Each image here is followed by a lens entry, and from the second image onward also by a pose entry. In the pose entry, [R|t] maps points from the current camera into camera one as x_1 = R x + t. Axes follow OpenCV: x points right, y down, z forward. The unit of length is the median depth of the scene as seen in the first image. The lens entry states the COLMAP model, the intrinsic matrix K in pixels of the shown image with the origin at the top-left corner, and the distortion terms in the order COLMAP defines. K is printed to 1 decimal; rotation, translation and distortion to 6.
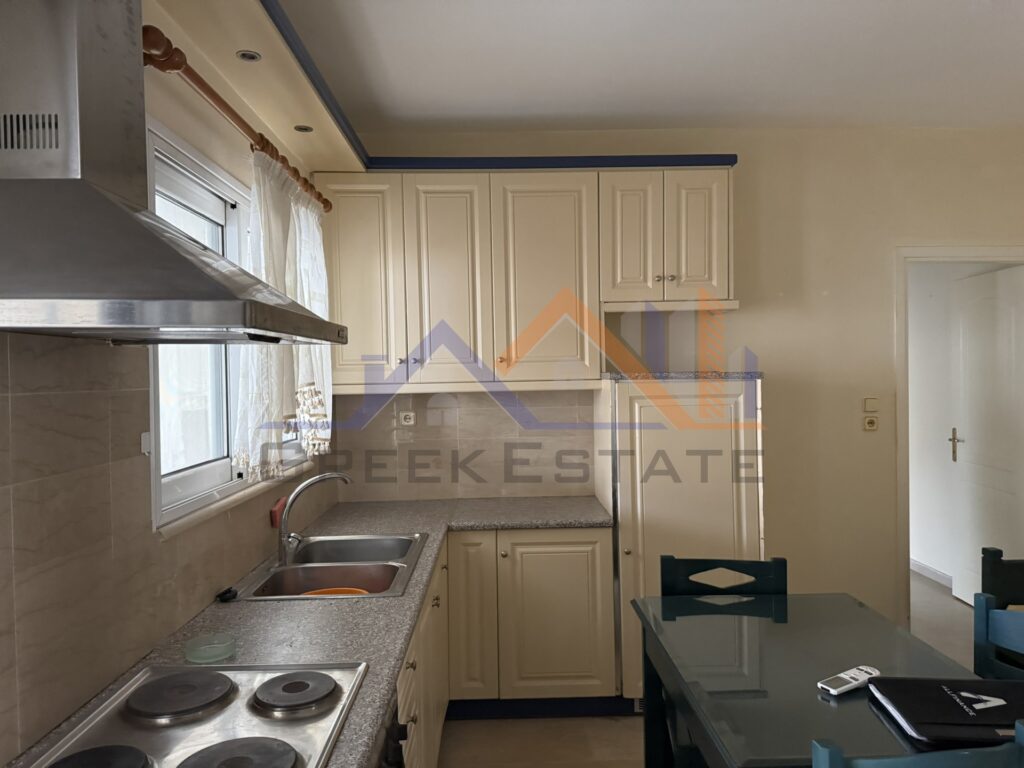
lens RADIAL K [[721.4, 0, 510.2], [0, 721.4, 373.5], [0, 0, 1]] dist [0.091285, -0.115160]
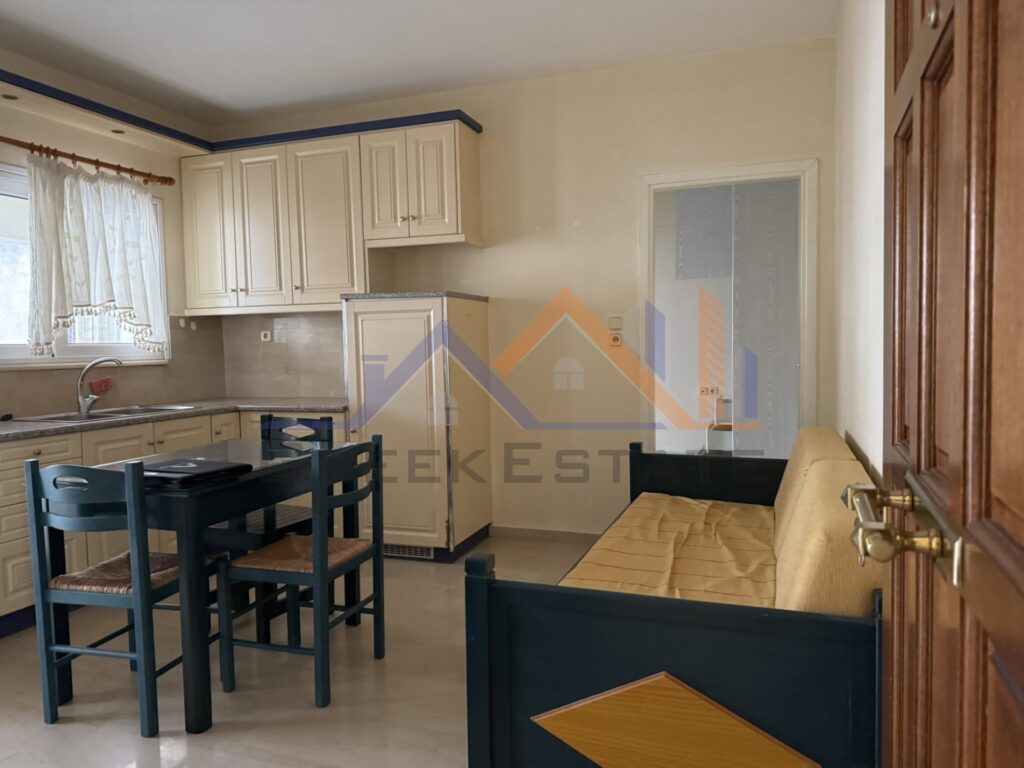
lens RADIAL K [[715.0, 0, 533.7], [0, 715.0, 382.9], [0, 0, 1]] dist [0.160694, -0.251564]
pose [[0.924971, 0.016605, -0.379676, 0.884903], [0.002947, 0.998702, 0.050857, 0.086859], [0.380027, -0.048160, 0.923721, -0.070353]]
